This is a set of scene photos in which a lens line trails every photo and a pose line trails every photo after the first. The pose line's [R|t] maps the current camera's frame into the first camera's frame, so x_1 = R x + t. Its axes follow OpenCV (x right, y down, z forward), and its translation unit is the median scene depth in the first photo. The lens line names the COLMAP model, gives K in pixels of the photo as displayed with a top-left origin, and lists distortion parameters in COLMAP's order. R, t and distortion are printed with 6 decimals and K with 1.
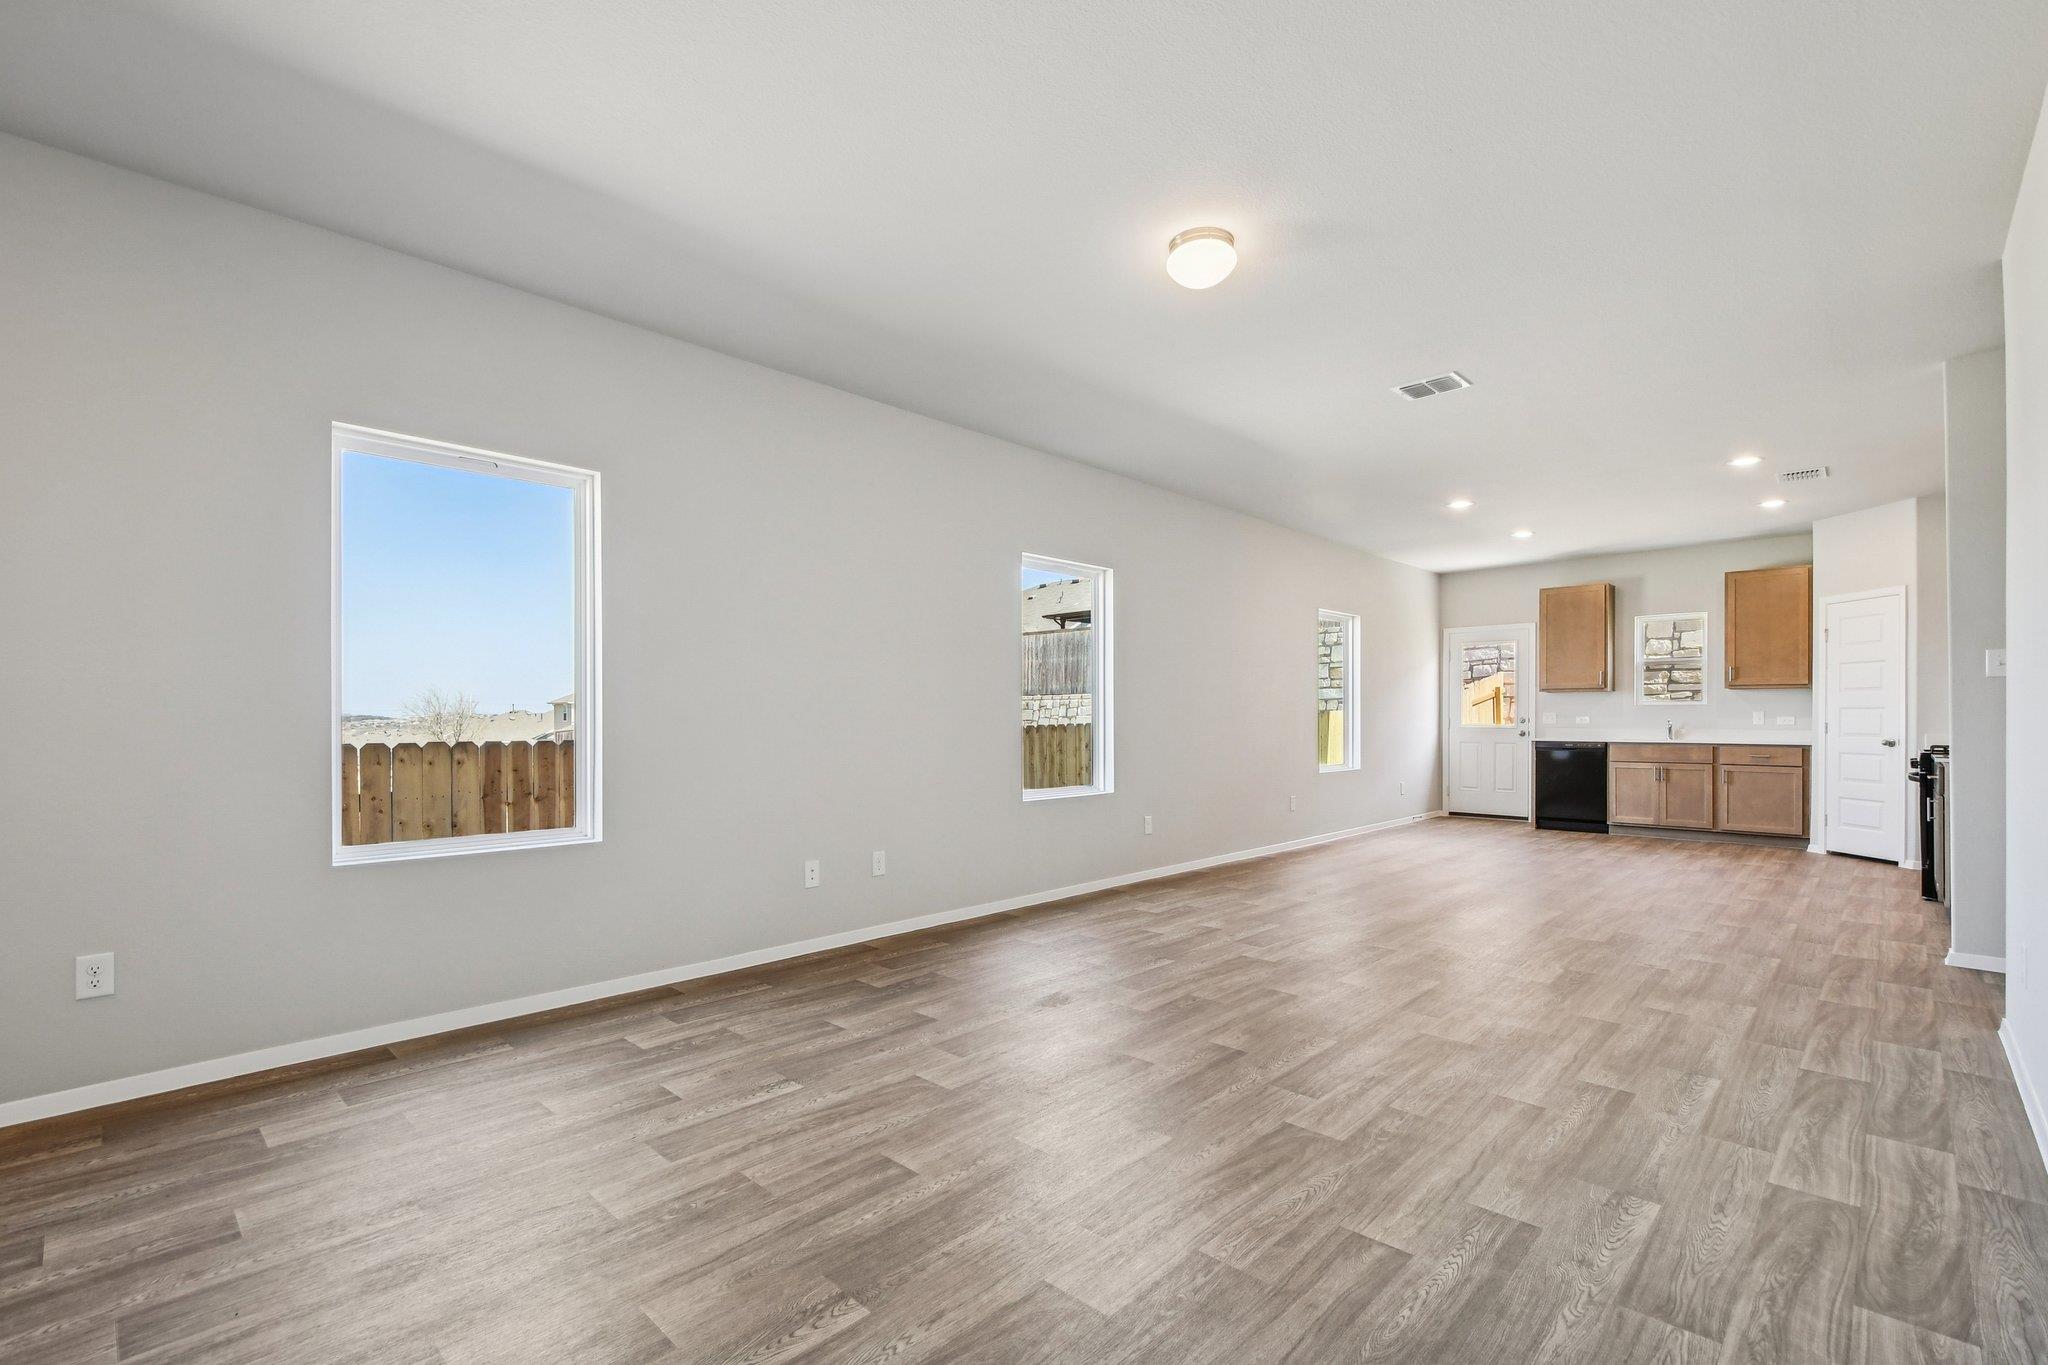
lens RADIAL K [[906.3, 0, 1024.1], [0, 906.3, 727.2], [0, 0, 1]] dist [-0.001533, 0.000648]
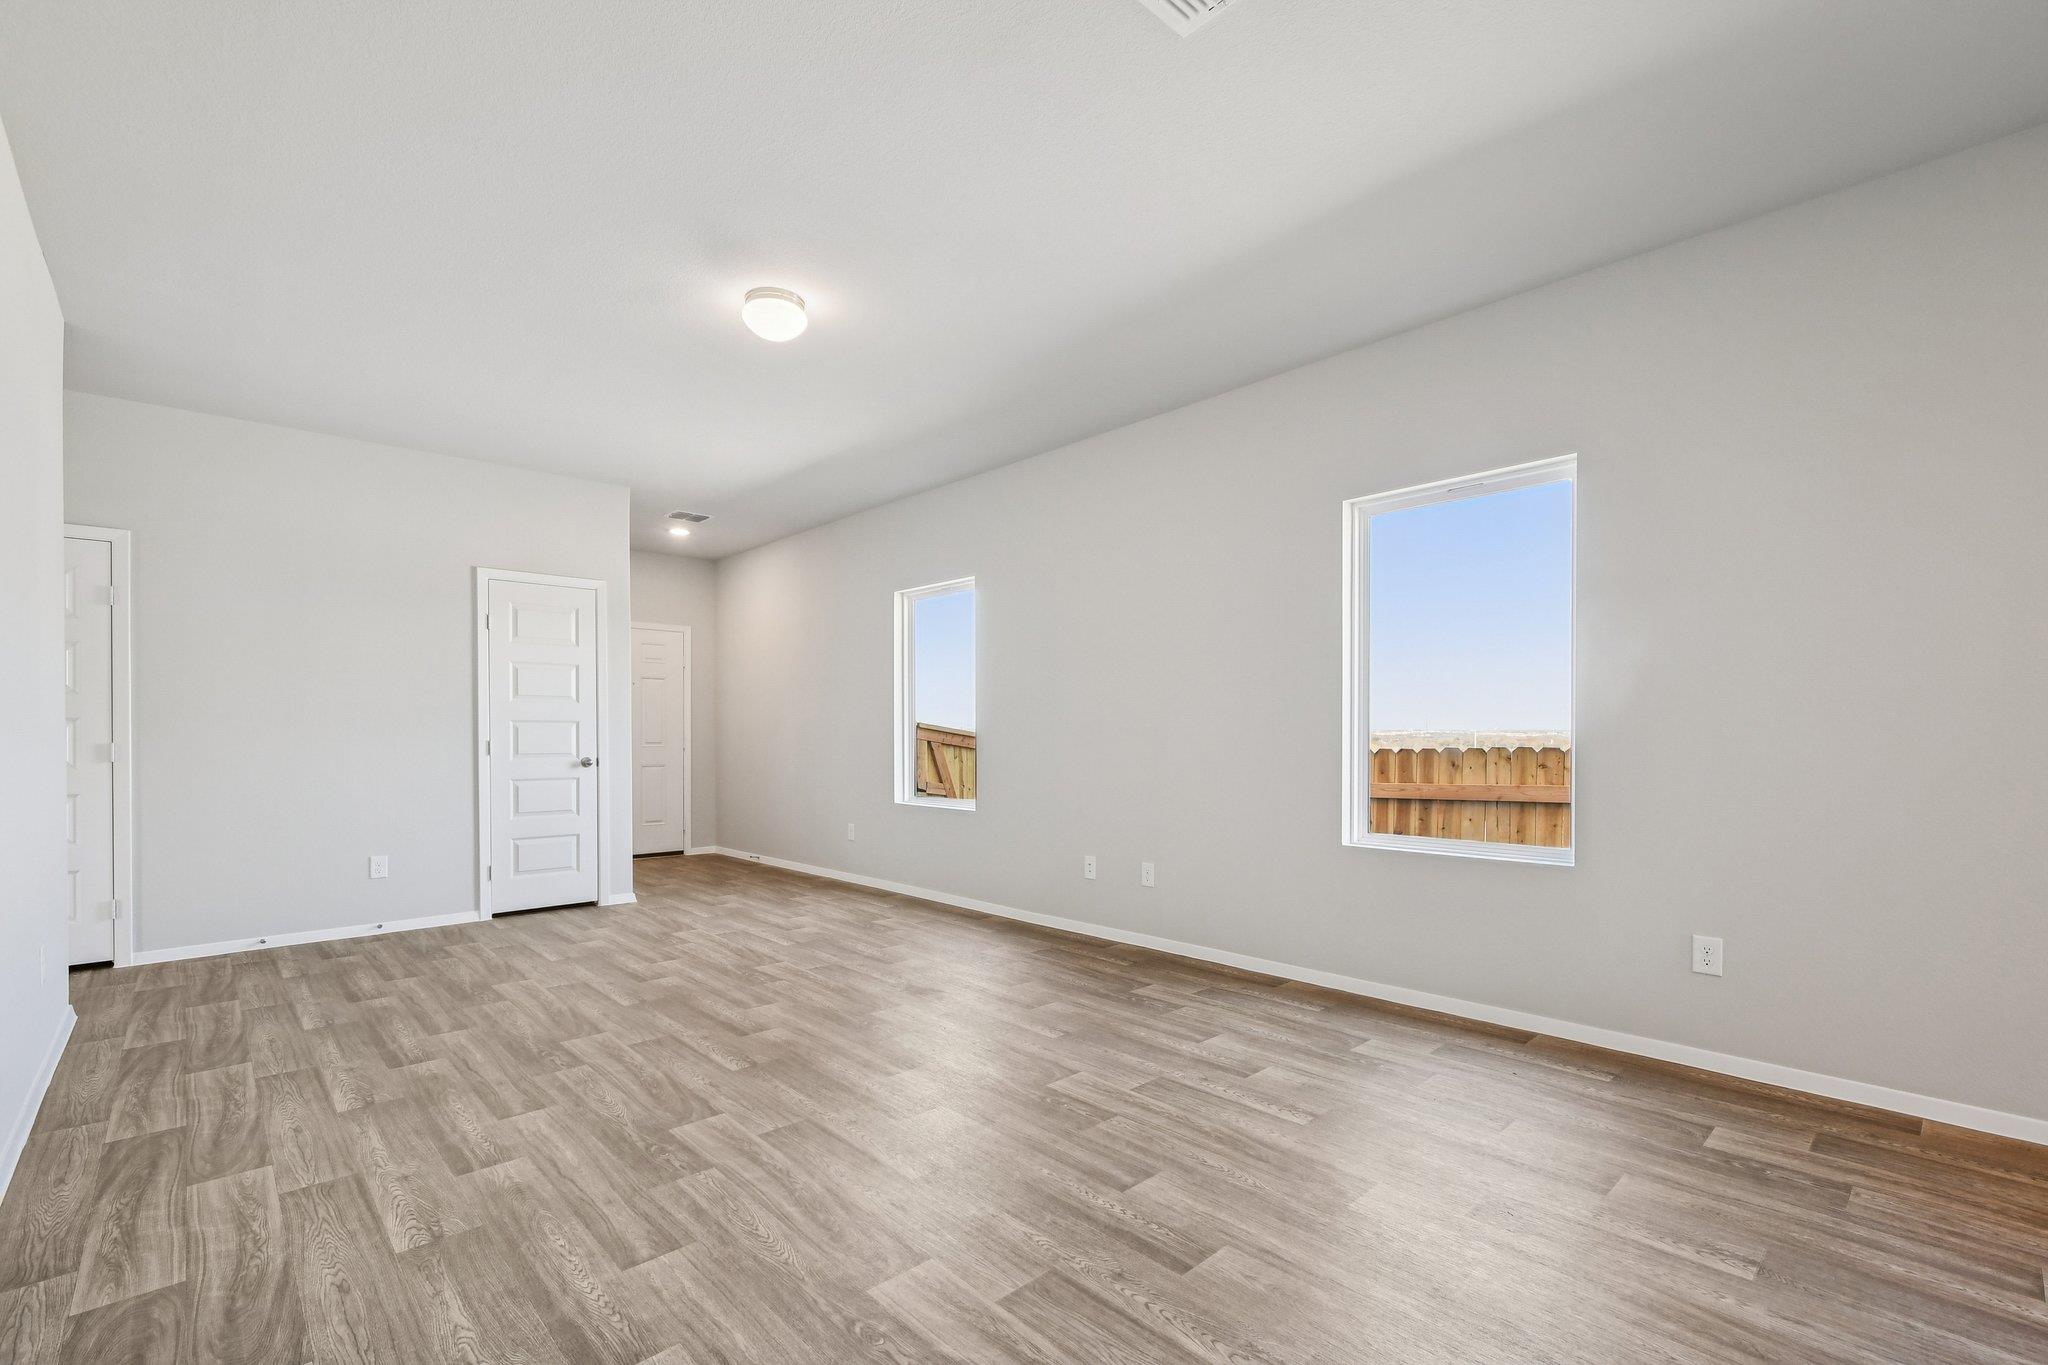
lens RADIAL K [[891.3, 0, 1024.1], [0, 891.3, 673.1], [0, 0, 1]] dist [0.002971, 0.000289]
pose [[-0.050850, -0.069302, -0.996299, 2.134247], [-0.003564, 0.997596, -0.069210, -0.019965], [0.998700, 0.000032, -0.050975, 2.212716]]
